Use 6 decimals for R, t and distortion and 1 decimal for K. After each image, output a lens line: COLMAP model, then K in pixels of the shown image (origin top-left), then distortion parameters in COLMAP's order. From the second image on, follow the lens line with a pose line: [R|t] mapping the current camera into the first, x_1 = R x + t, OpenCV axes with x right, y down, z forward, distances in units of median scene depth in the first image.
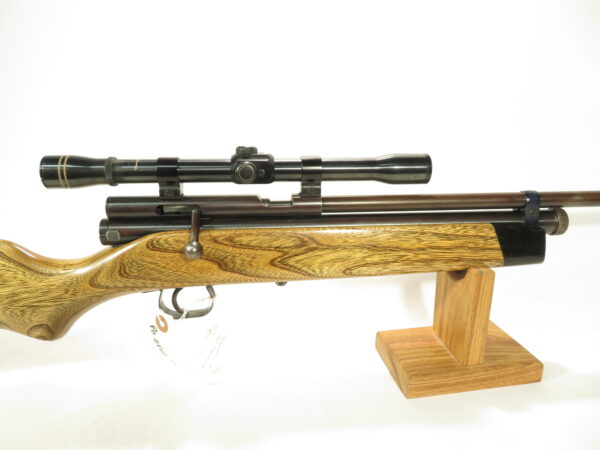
lens RADIAL K [[421.6, 0, 295.8], [0, 421.6, 221.7], [0, 0, 1]] dist [-0.003018, 0.002963]
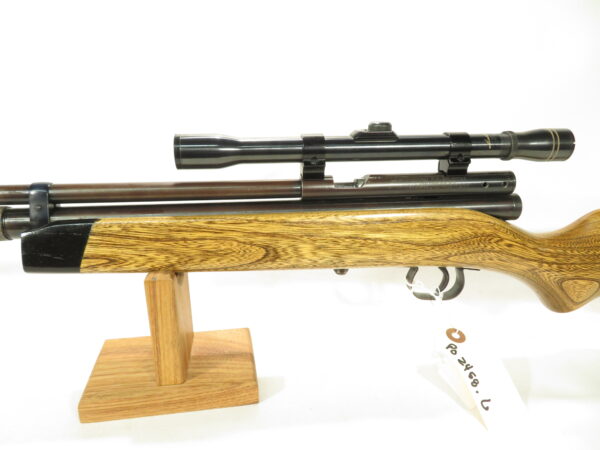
lens RADIAL K [[434.2, 0, 303.2], [0, 434.2, 225.3], [0, 0, 1]] dist [0.006997, -0.009930]
pose [[0.999871, 0.008317, -0.013735, 0.688286], [-0.007600, 0.998648, 0.051425, -0.027339], [0.014144, -0.051314, 0.998582, 0.142134]]
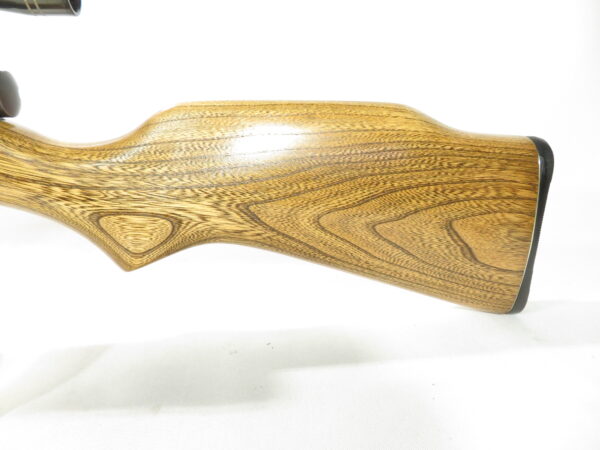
lens RADIAL K [[434.2, 0, 297.9], [0, 434.2, 226.9], [0, 0, 1]] dist [0.006997, -0.009930]
pose [[0.999909, -0.005006, 0.012539, 1.487976], [0.004272, 0.998314, 0.057896, 0.117090], [-0.012808, -0.057837, 0.998244, 0.504731]]
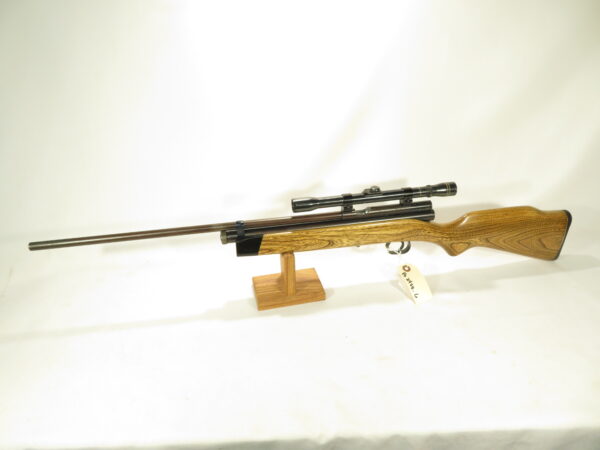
lens RADIAL K [[434.2, 0, 298.9], [0, 434.2, 223.5], [0, 0, 1]] dist [0.006997, -0.009930]
pose [[0.999283, -0.036581, 0.009748, 0.445971], [0.032632, 0.962843, 0.268082, -0.576803], [-0.019193, -0.267571, 0.963347, -0.989328]]
